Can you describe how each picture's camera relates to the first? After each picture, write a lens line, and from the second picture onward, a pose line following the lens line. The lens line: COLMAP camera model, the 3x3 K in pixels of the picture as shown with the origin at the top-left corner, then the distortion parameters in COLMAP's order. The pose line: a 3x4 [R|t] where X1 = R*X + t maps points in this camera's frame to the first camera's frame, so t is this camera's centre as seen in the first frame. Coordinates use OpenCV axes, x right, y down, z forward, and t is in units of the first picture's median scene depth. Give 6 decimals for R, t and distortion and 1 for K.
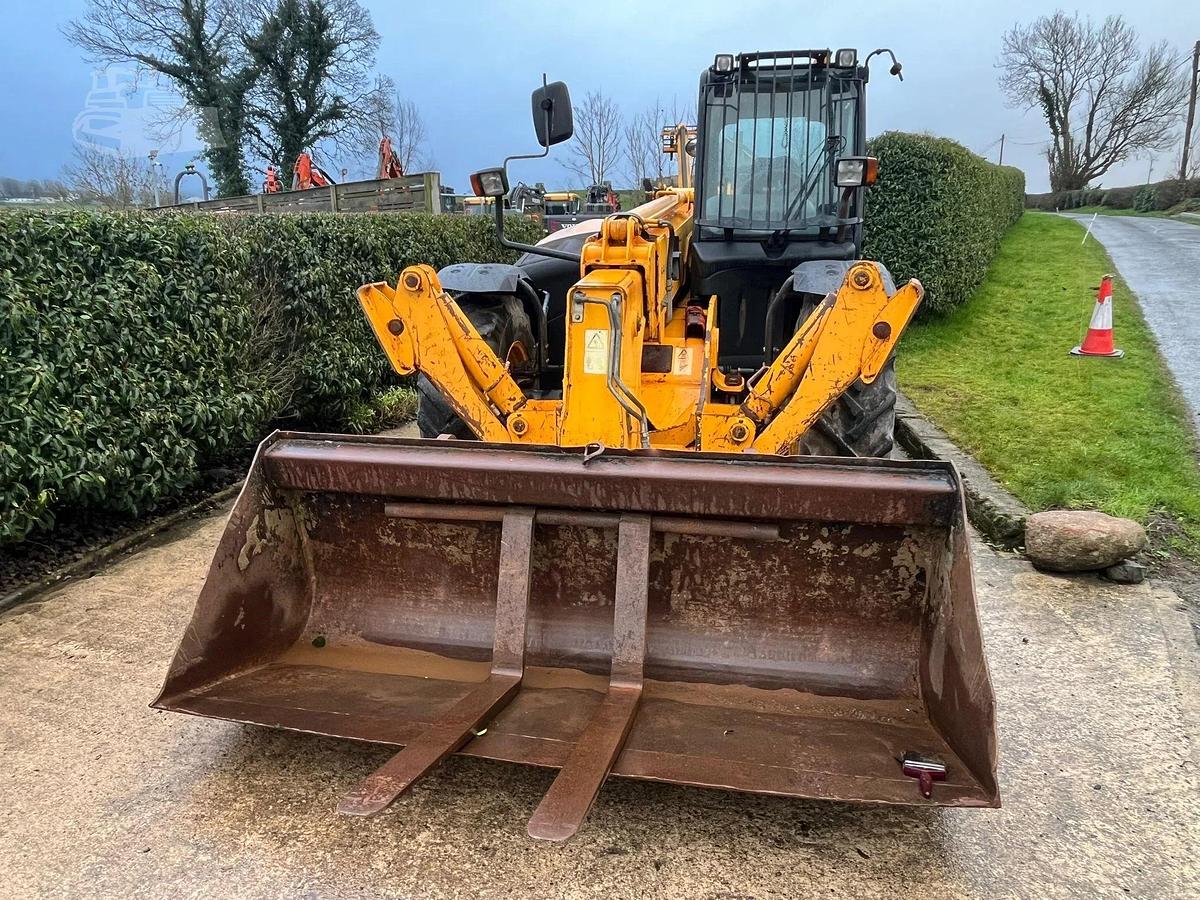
lens RADIAL K [[786.3, 0, 588.8], [0, 786.3, 449.1], [0, 0, 1]] dist [-0.003164, -0.002611]
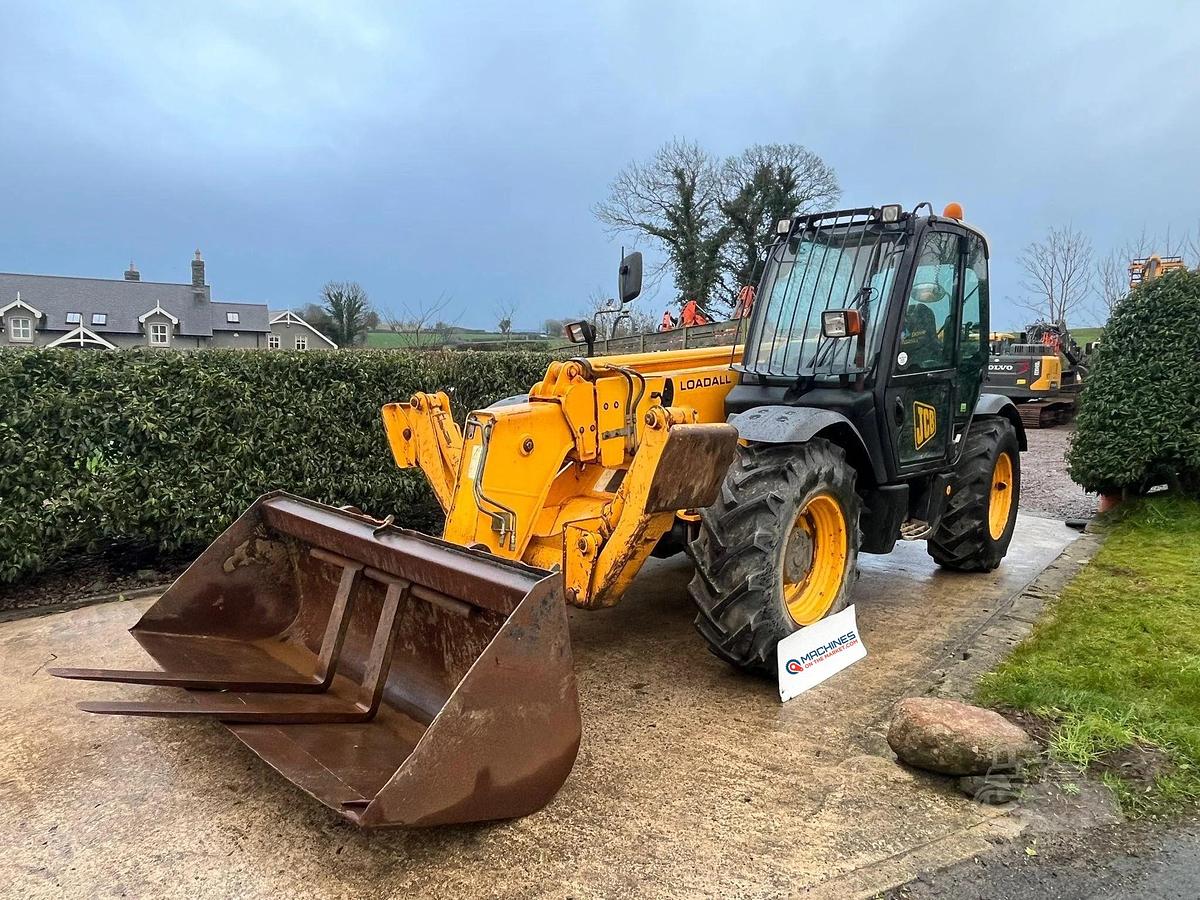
lens RADIAL K [[790.3, 0, 587.8], [0, 790.3, 445.2], [0, 0, 1]] dist [-0.003418, -0.001682]
pose [[0.828497, 0.080670, -0.554152, 0.659012], [-0.173818, 0.977738, -0.117537, -0.022529], [0.532334, 0.193701, 0.824076, 0.017043]]
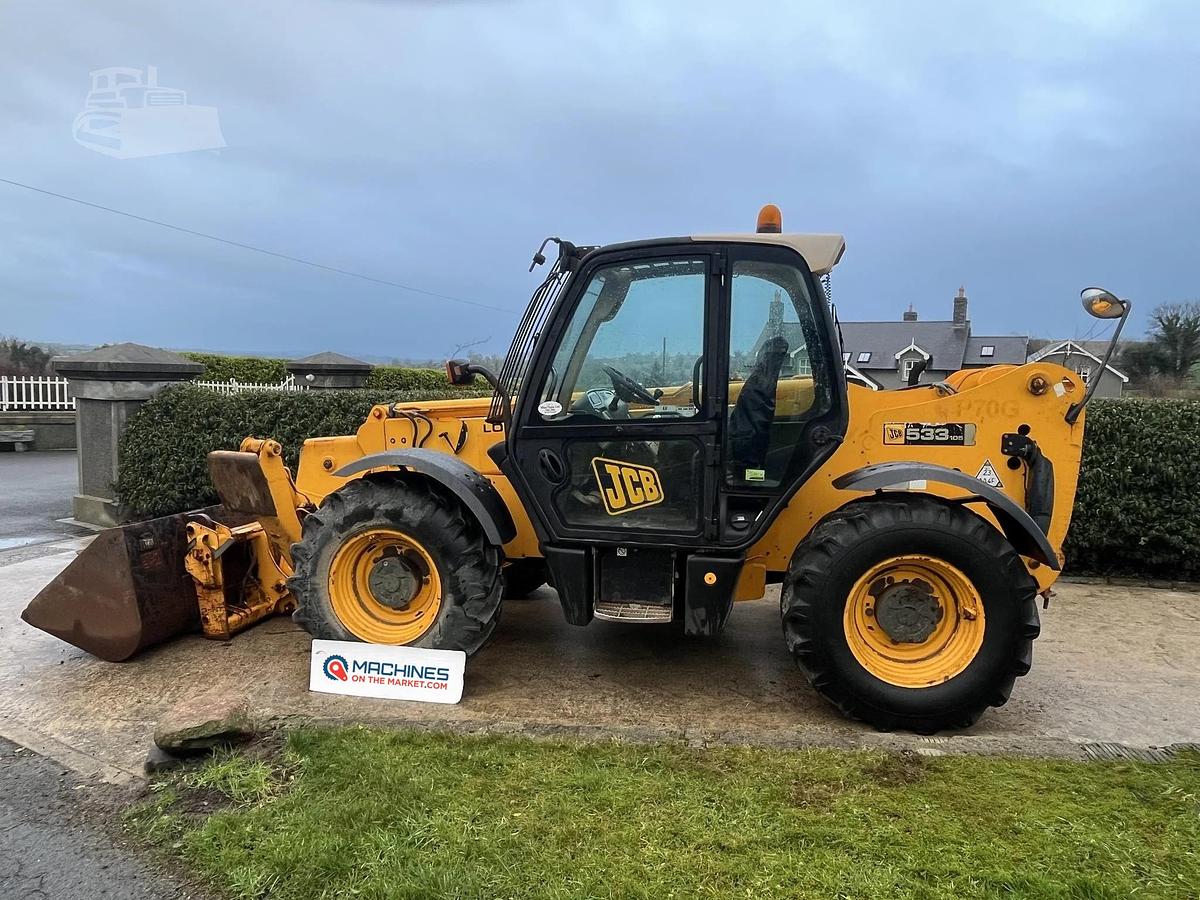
lens RADIAL K [[786.3, 0, 588.8], [0, 786.3, 449.1], [0, 0, 1]] dist [-0.003164, -0.002611]
pose [[-0.008443, 0.095380, -0.995405, 1.415922], [-0.286247, 0.953554, 0.093798, -0.411114], [0.958119, 0.285723, 0.019251, 1.196769]]
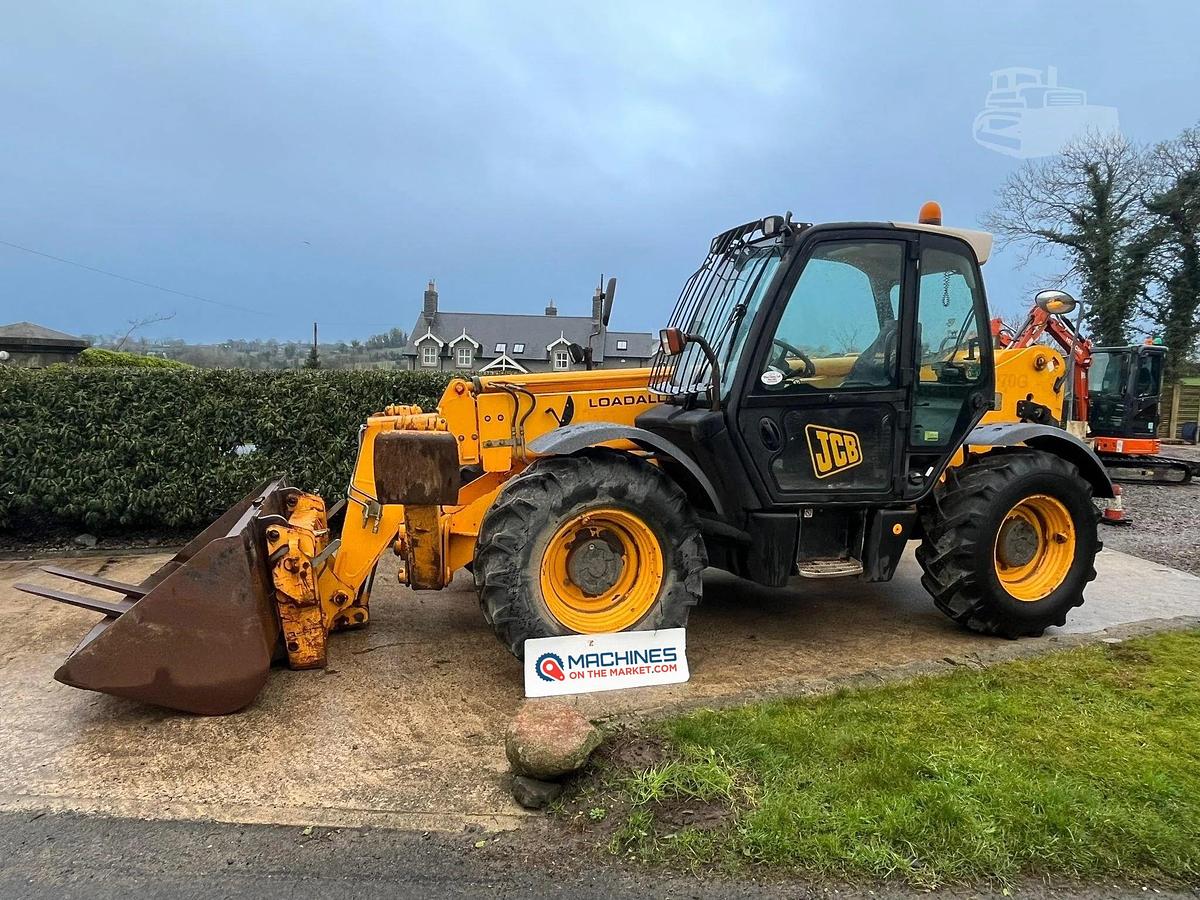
lens RADIAL K [[790.3, 0, 587.8], [0, 790.3, 445.2], [0, 0, 1]] dist [-0.003418, -0.001682]
pose [[0.450280, 0.093874, -0.887939, 1.230084], [-0.267661, 0.962915, -0.033932, -0.164012], [0.851825, 0.252946, 0.458708, 0.485204]]
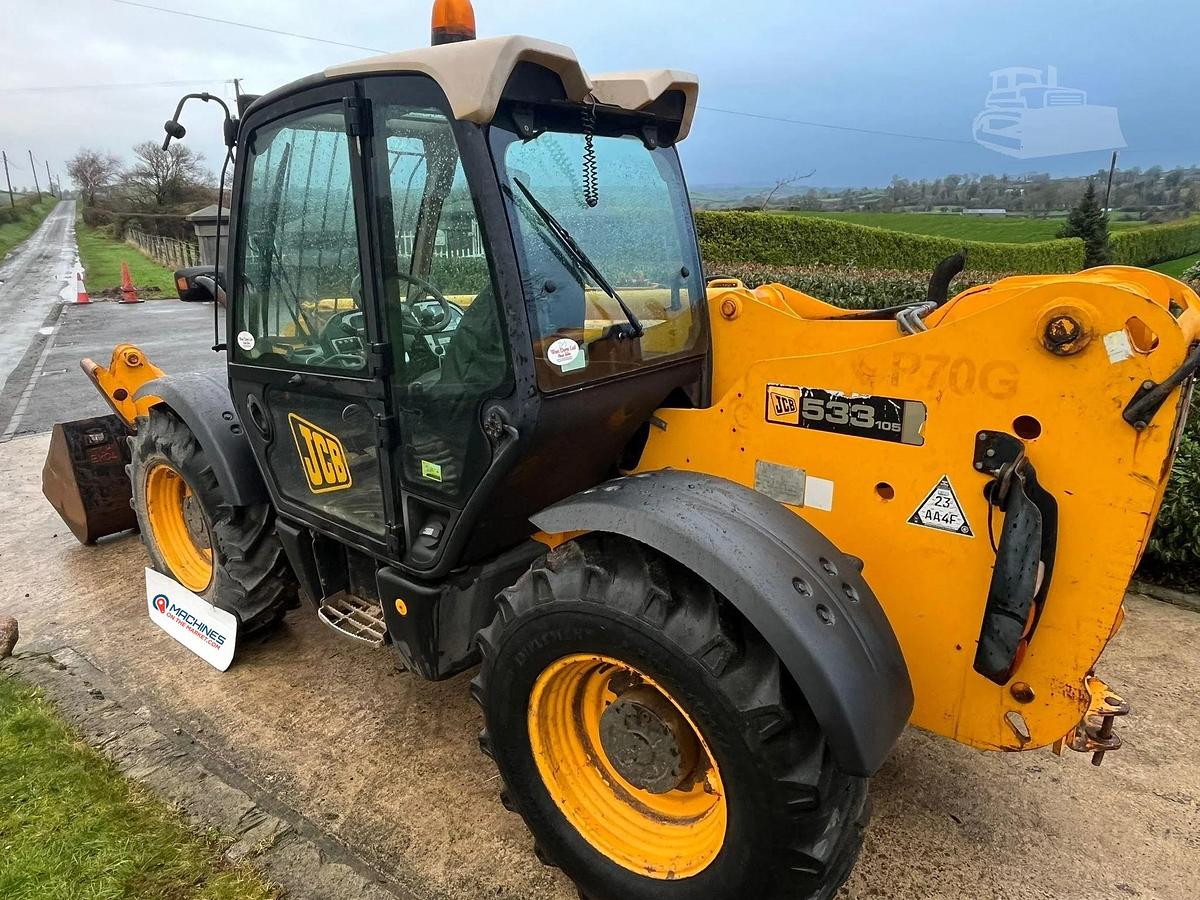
lens RADIAL K [[786.3, 0, 588.8], [0, 786.3, 449.1], [0, 0, 1]] dist [-0.003164, -0.002611]
pose [[-0.491211, 0.265898, -0.829463, 0.885687], [-0.222088, 0.882562, 0.414441, -0.643091], [0.842252, 0.387792, -0.374472, 1.748147]]
